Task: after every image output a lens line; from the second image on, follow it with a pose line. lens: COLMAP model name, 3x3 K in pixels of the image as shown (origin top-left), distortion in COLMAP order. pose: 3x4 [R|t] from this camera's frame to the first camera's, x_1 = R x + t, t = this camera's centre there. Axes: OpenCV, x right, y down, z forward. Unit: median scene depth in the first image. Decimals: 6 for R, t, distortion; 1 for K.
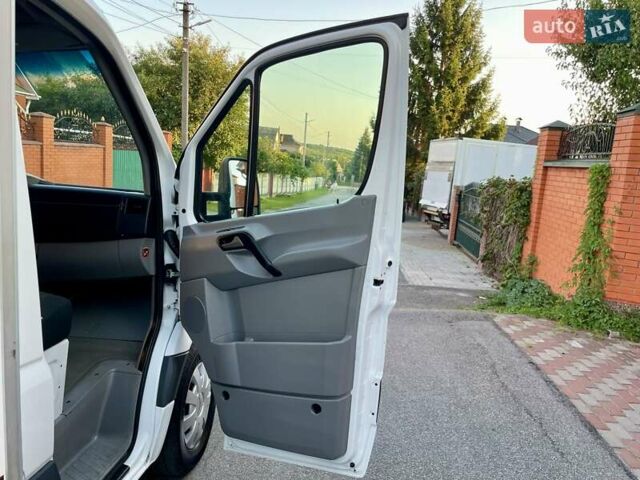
lens RADIAL K [[495.4, 0, 323.3], [0, 495.4, 240.1], [0, 0, 1]] dist [0.052231, -0.057108]
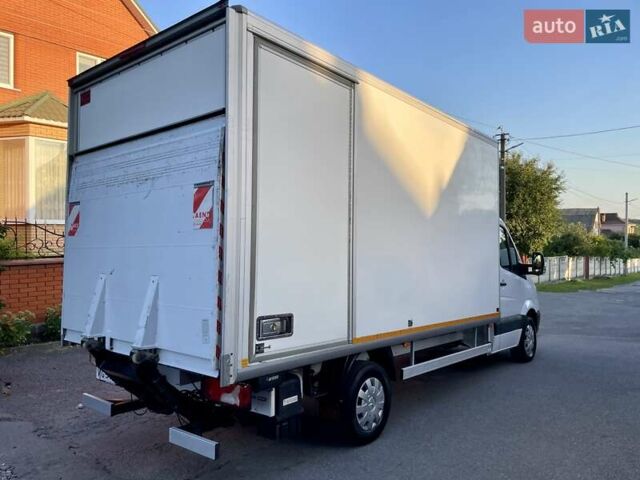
lens RADIAL K [[495.4, 0, 317.5], [0, 495.4, 242.2], [0, 0, 1]] dist [0.052231, -0.057108]
pose [[0.818877, -0.063673, -0.570426, 0.042161], [-0.034336, 0.986613, -0.159420, 0.028220], [0.572941, 0.150132, 0.805729, -0.210133]]
